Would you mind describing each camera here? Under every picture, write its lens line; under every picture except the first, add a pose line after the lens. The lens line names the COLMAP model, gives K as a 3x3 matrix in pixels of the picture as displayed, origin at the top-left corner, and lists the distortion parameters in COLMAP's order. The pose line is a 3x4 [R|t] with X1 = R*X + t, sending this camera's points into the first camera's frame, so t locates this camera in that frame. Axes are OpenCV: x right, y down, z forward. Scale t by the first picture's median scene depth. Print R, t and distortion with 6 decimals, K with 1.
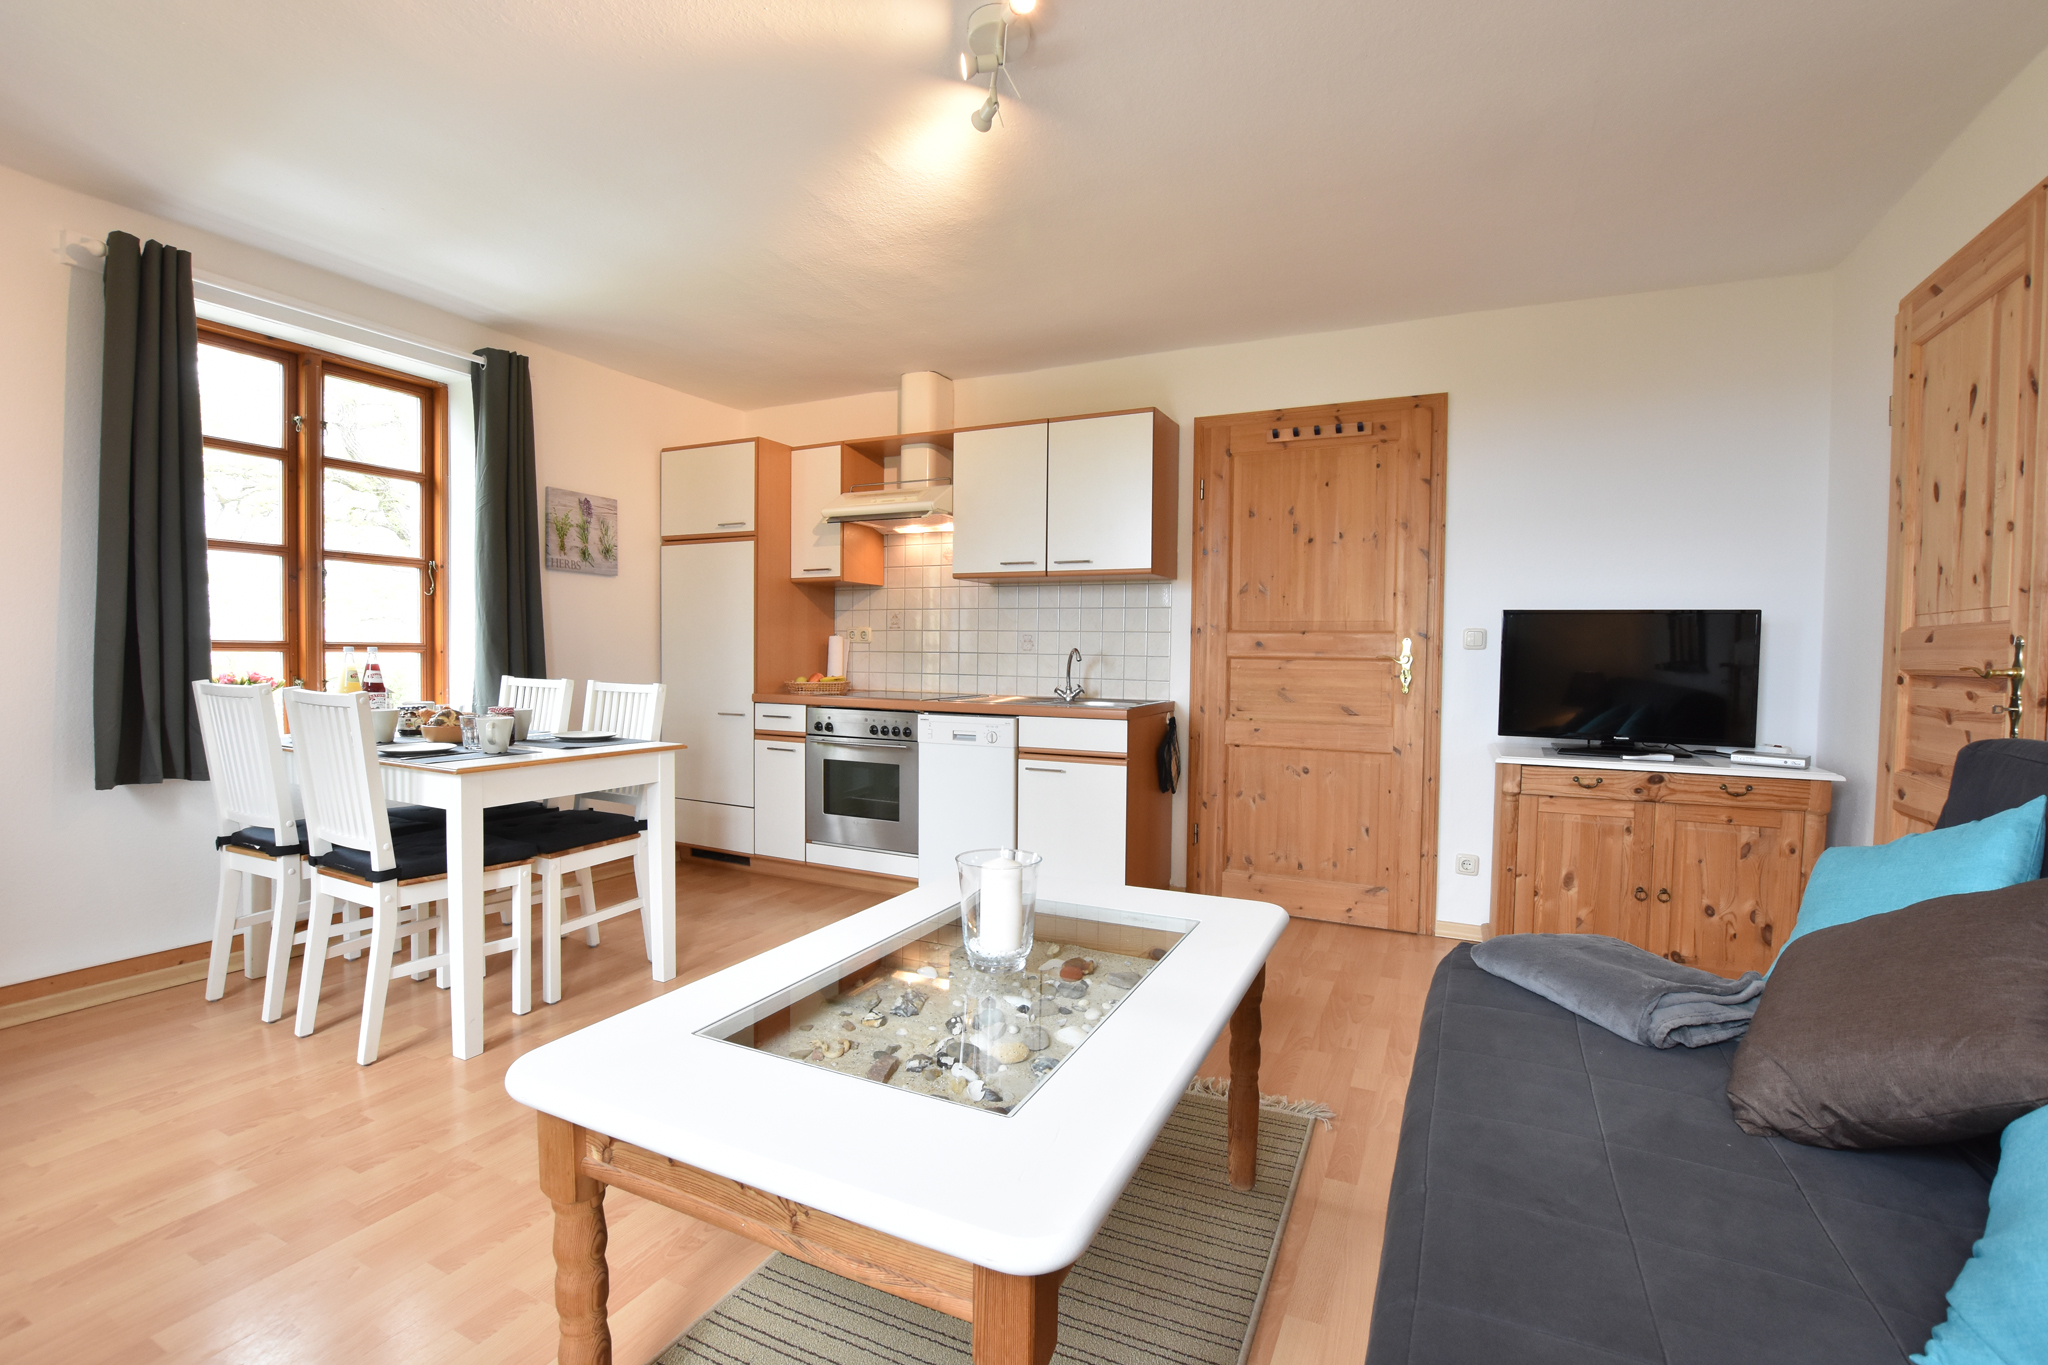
lens RADIAL K [[900.3, 0, 1036.0], [0, 900.3, 684.2], [0, 0, 1]] dist [-0.034880, 0.006063]
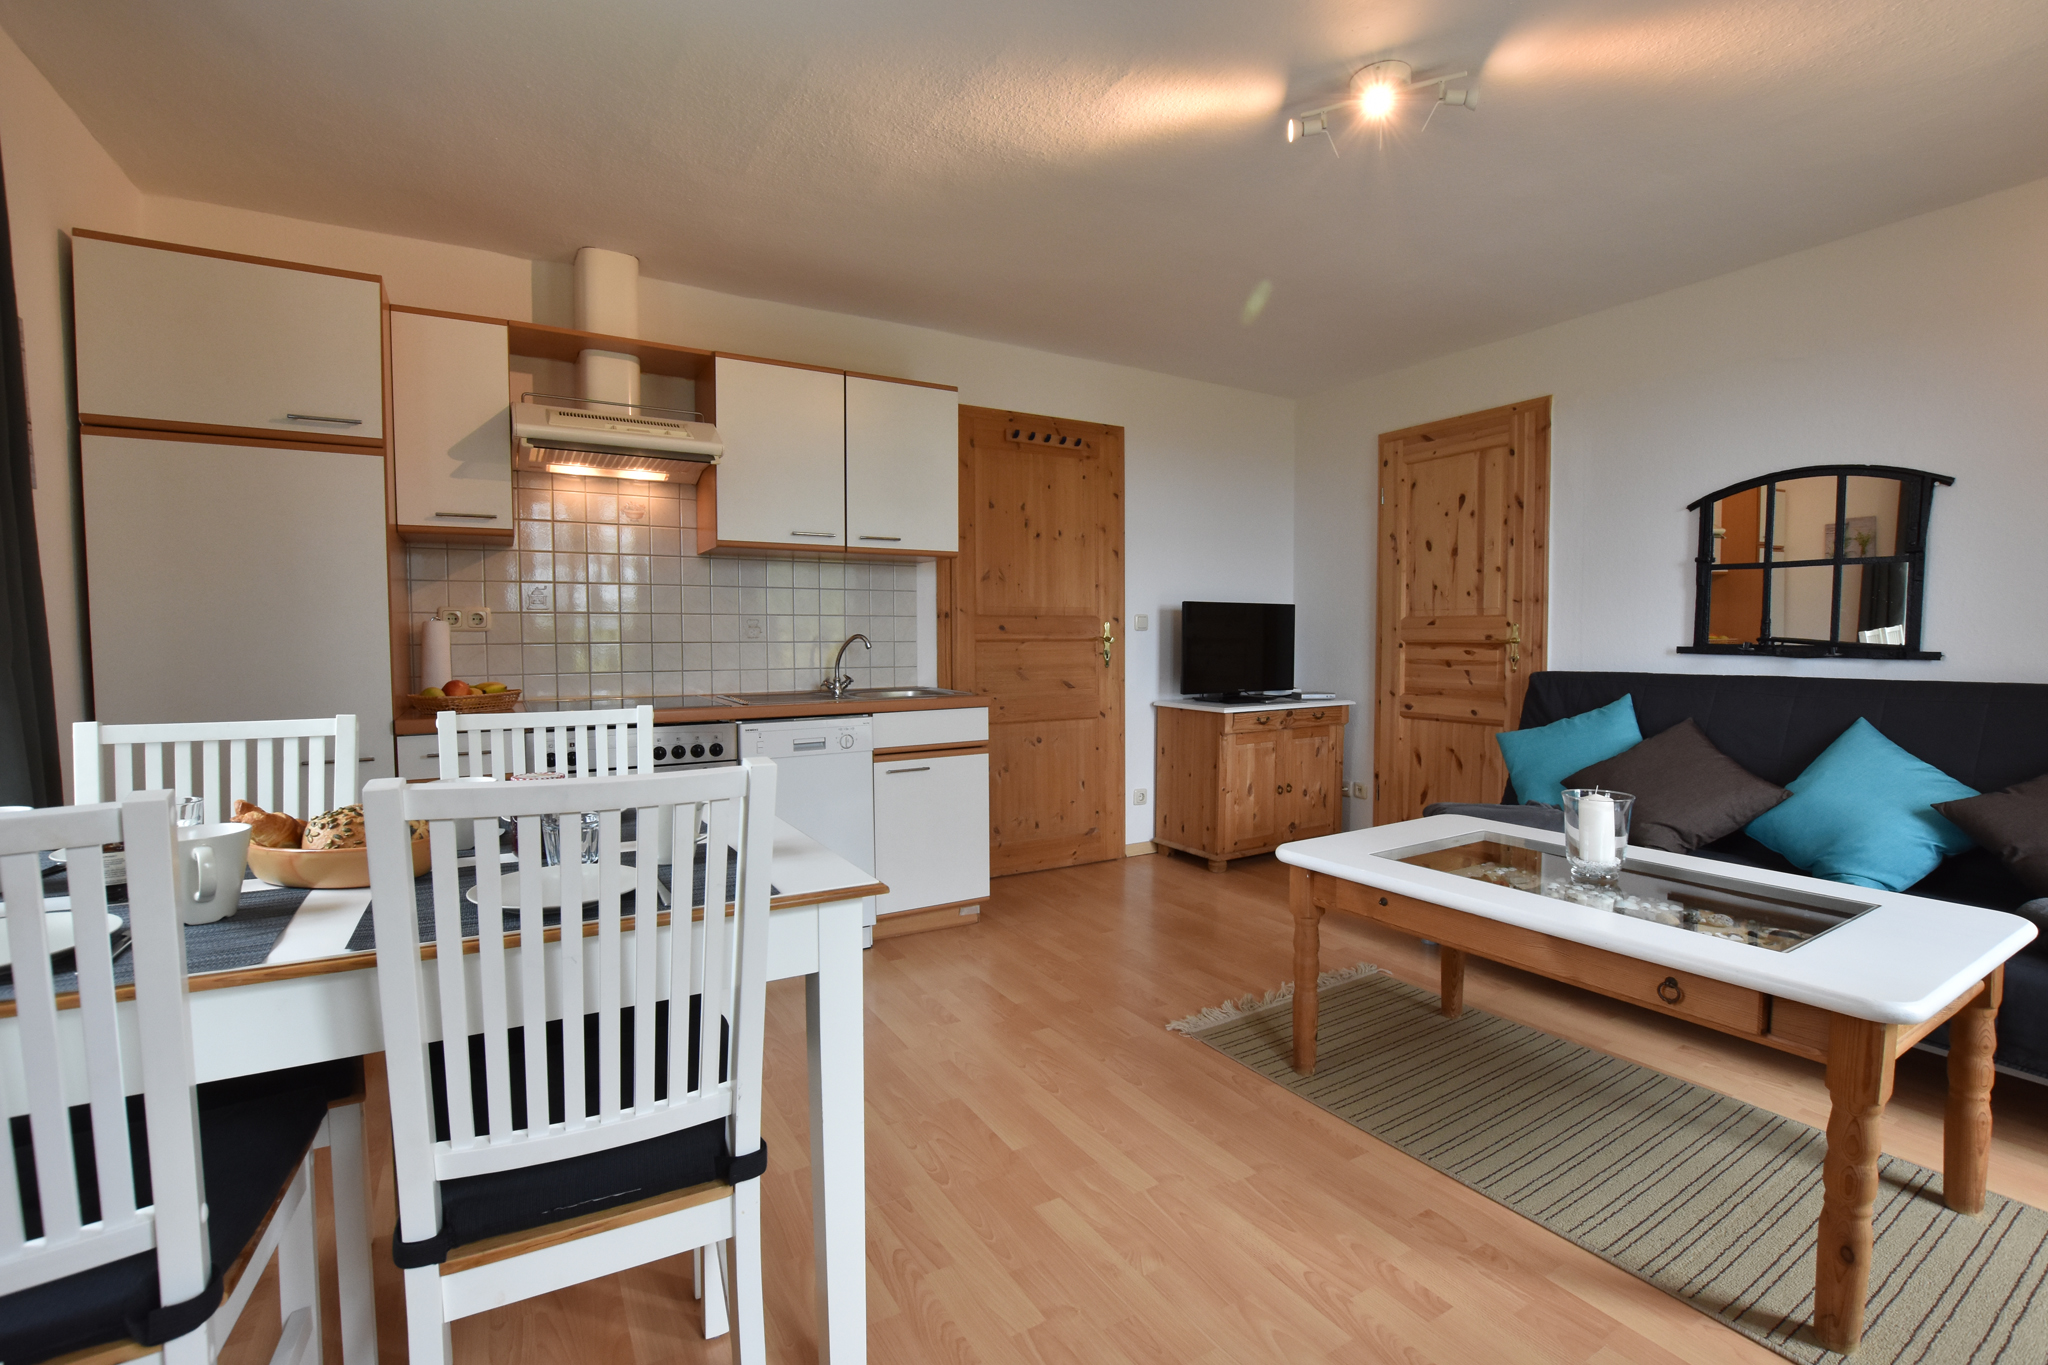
lens RADIAL K [[900.3, 0, 1024.3], [0, 900.3, 677.4], [0, 0, 1]] dist [-0.034880, 0.006063]
pose [[0.554168, -0.054500, 0.830619, -0.662802], [0.040236, 0.998442, 0.038666, -0.027339], [-0.831432, 0.011993, 0.555497, 0.399990]]
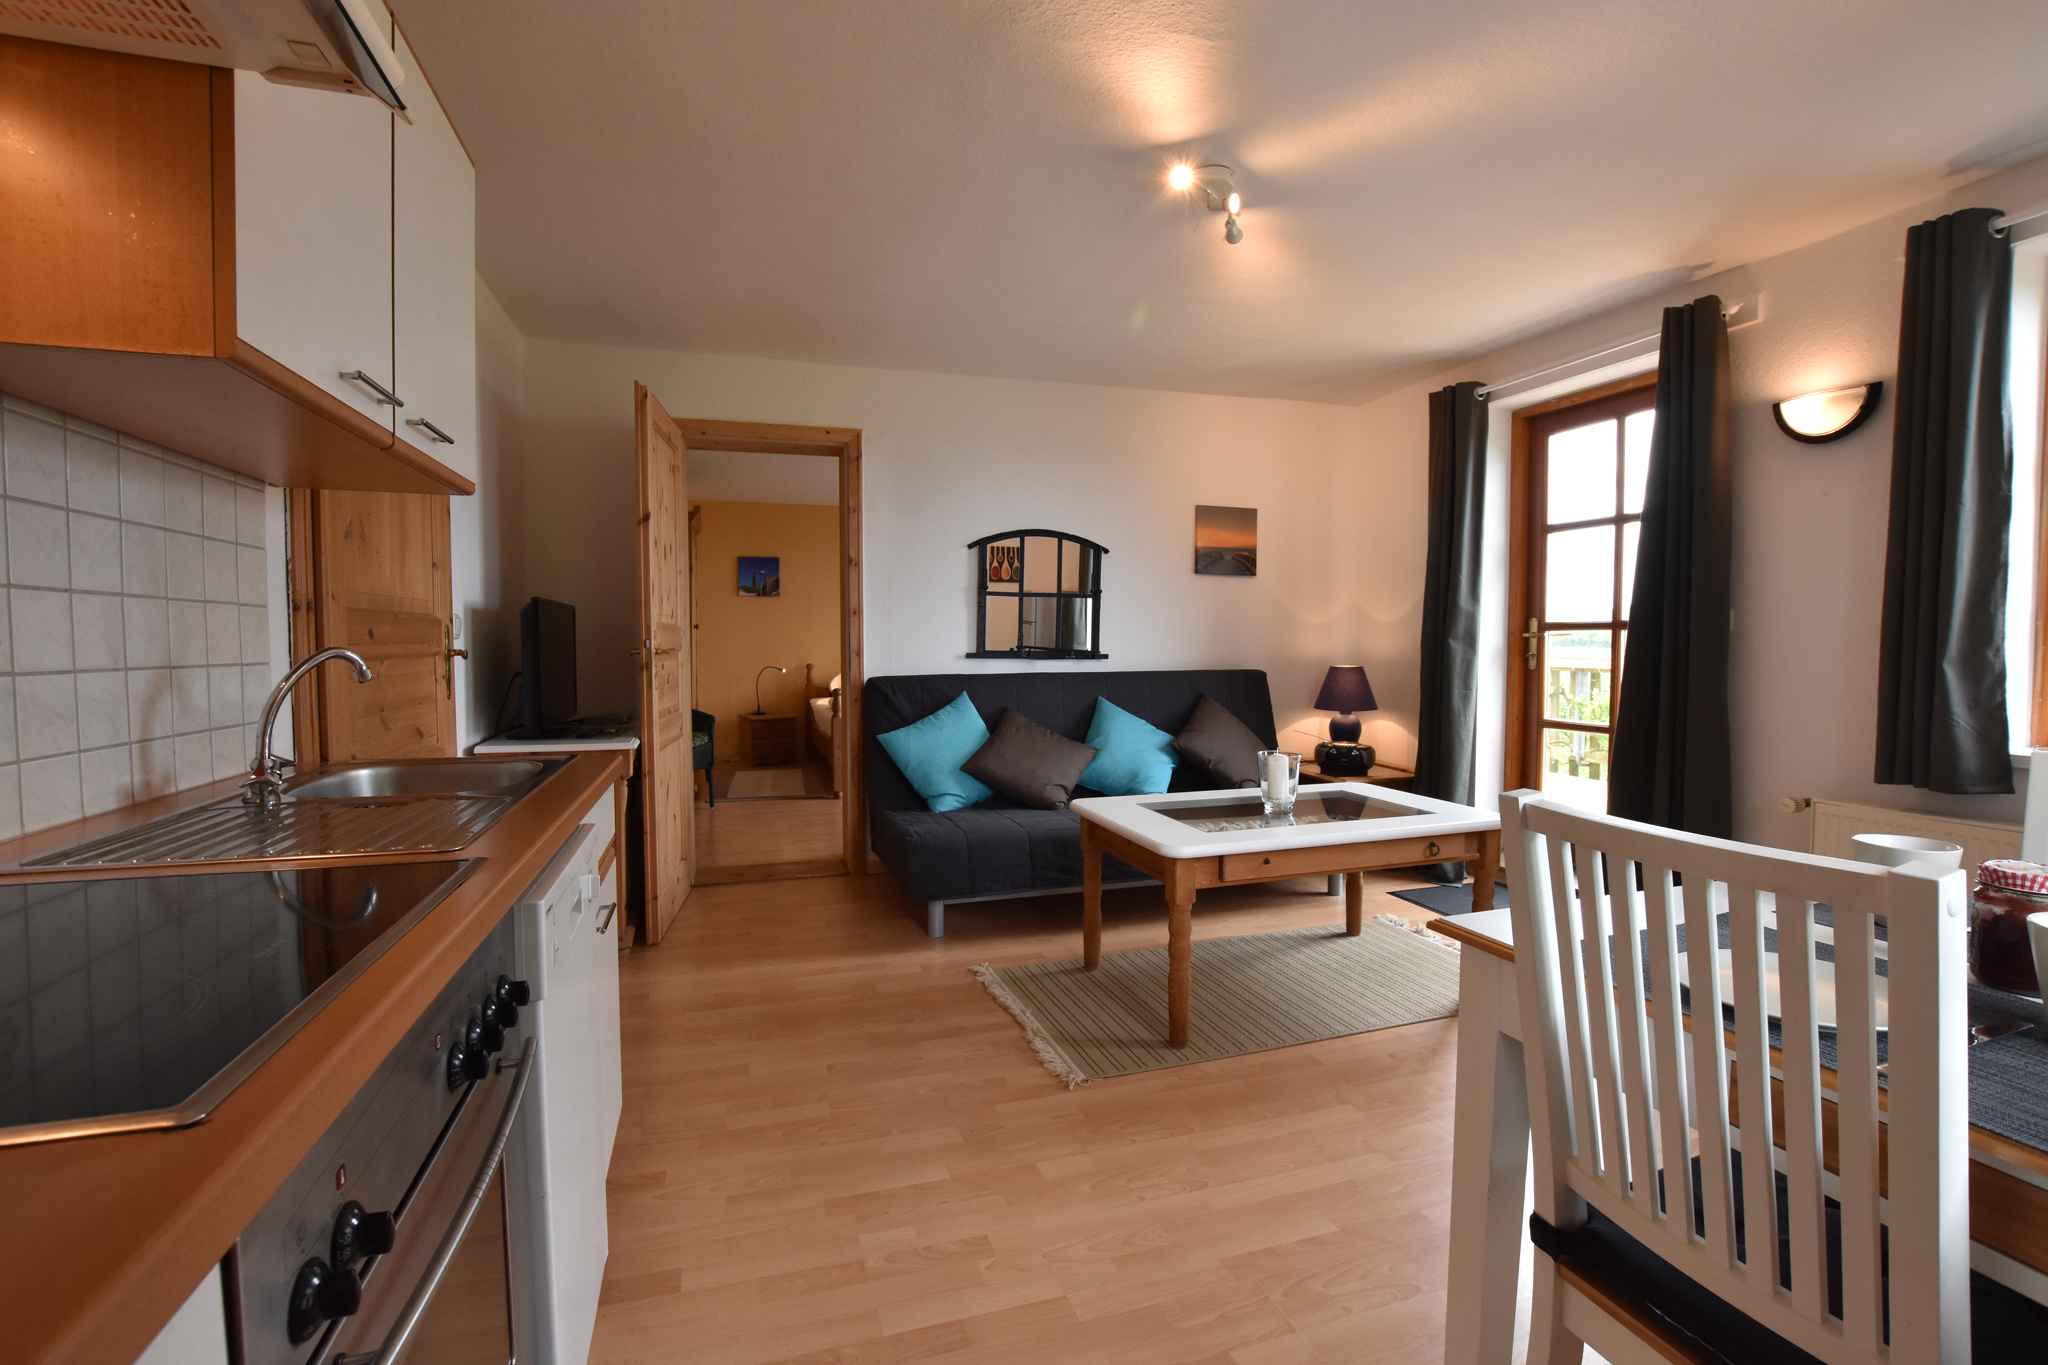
lens RADIAL K [[900.3, 0, 1023.9], [0, 900.3, 683.3], [0, 0, 1]] dist [-0.034880, 0.006063]
pose [[-0.687676, -0.049613, 0.724320, -0.448374], [0.015262, 0.996454, 0.082742, -0.055252], [-0.725857, 0.067955, -0.684481, 1.133502]]
